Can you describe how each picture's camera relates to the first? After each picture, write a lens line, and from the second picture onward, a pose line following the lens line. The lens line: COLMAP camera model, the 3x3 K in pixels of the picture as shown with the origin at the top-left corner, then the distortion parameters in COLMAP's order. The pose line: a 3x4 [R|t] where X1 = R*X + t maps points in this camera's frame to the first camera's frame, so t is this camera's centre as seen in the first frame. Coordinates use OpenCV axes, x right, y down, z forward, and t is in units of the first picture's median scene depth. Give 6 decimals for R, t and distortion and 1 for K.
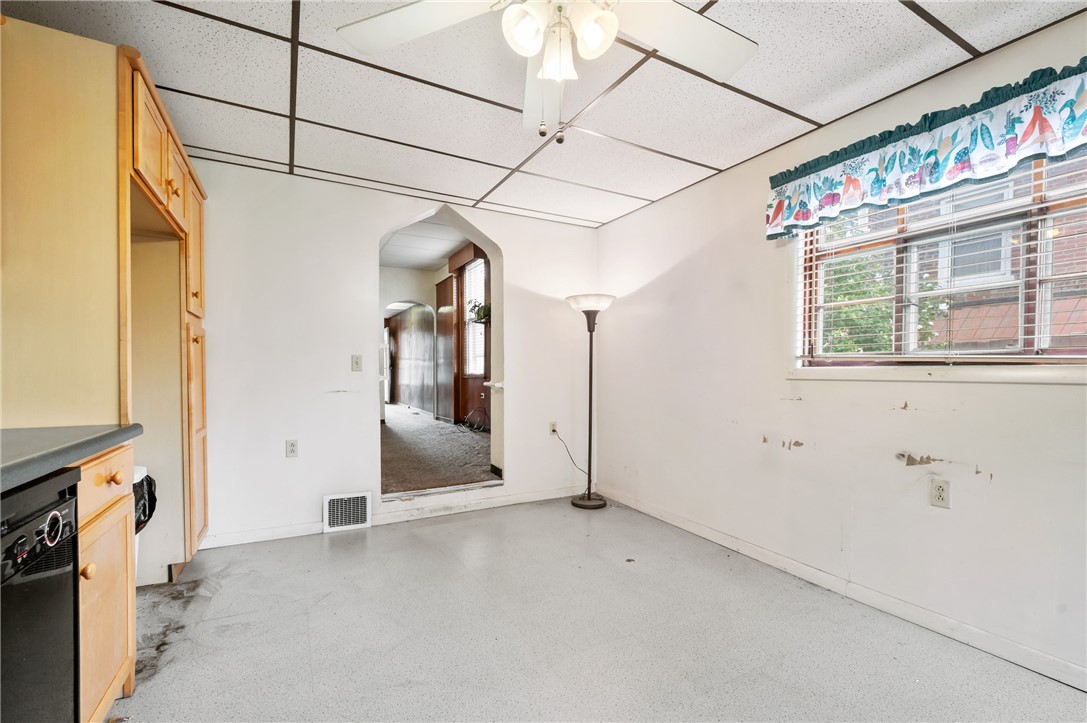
lens RADIAL K [[460.8, 0, 542.5], [0, 460.8, 383.2], [0, 0, 1]] dist [0.002001, 0.000451]
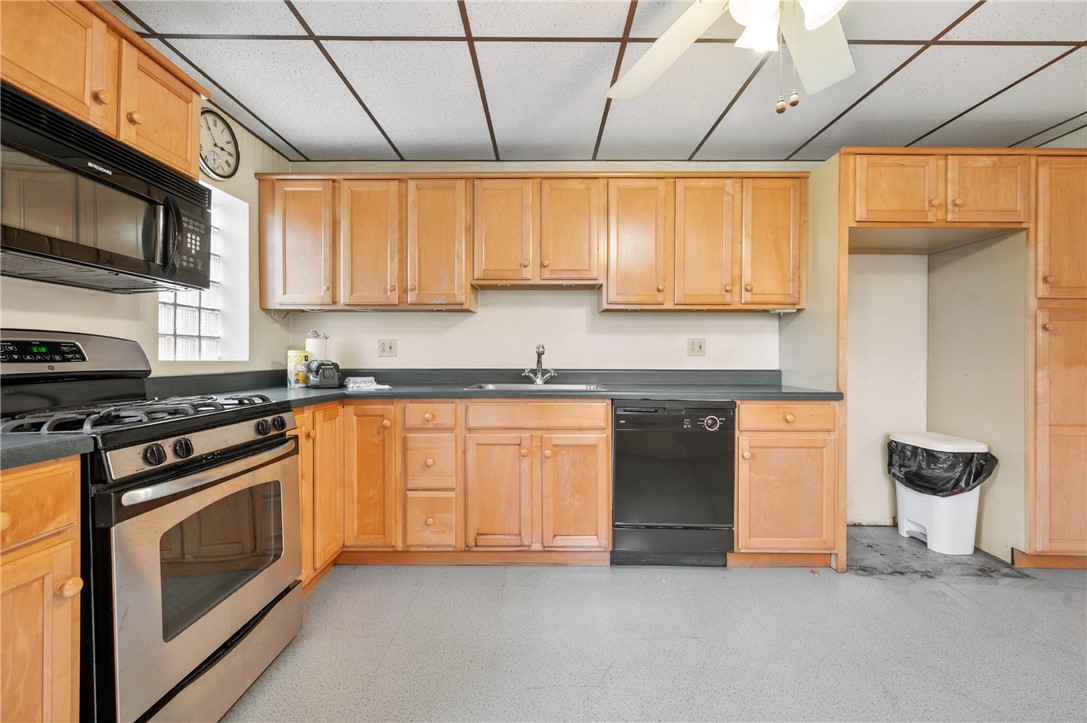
lens RADIAL K [[460.8, 0, 545.6], [0, 460.8, 353.0], [0, 0, 1]] dist [0.002001, 0.000451]
pose [[-0.472846, -0.012938, -0.881050, 0.431682], [-0.030544, 0.999532, 0.001715, -0.006745], [0.880616, 0.027721, -0.473020, 0.407646]]
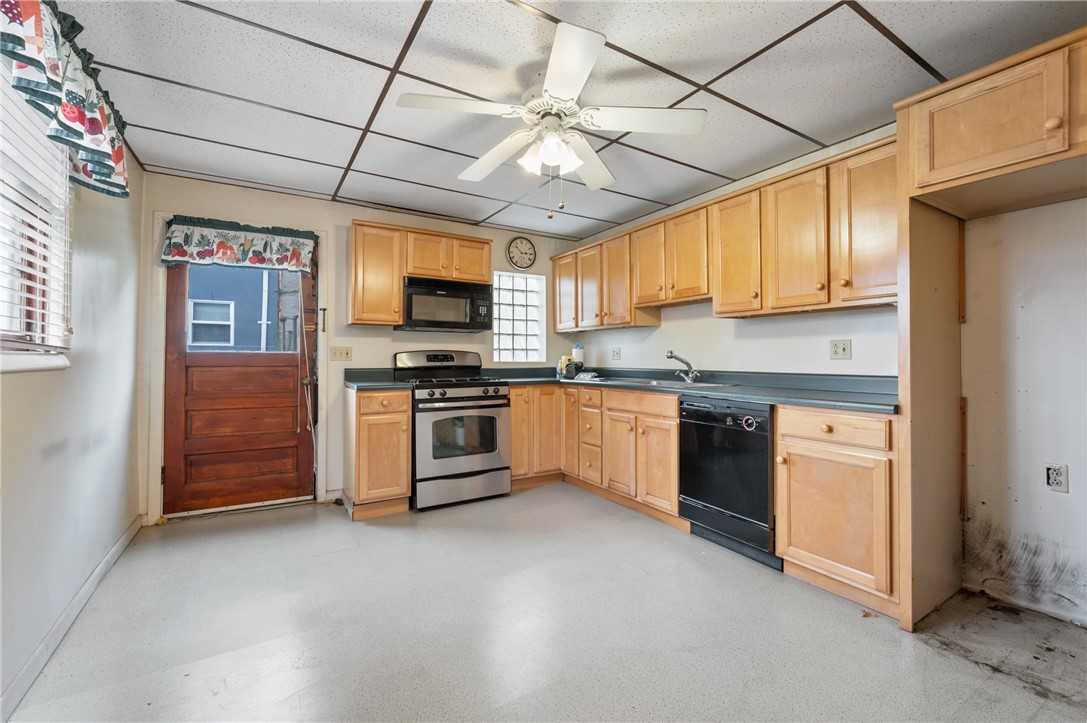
lens RADIAL K [[460.8, 0, 545.4], [0, 460.8, 354.2], [0, 0, 1]] dist [0.002001, 0.000451]
pose [[-0.998469, -0.005982, -0.054992, 0.056185], [-0.007206, 0.999730, 0.022086, -0.031955], [0.054845, 0.022448, -0.998243, 1.030103]]
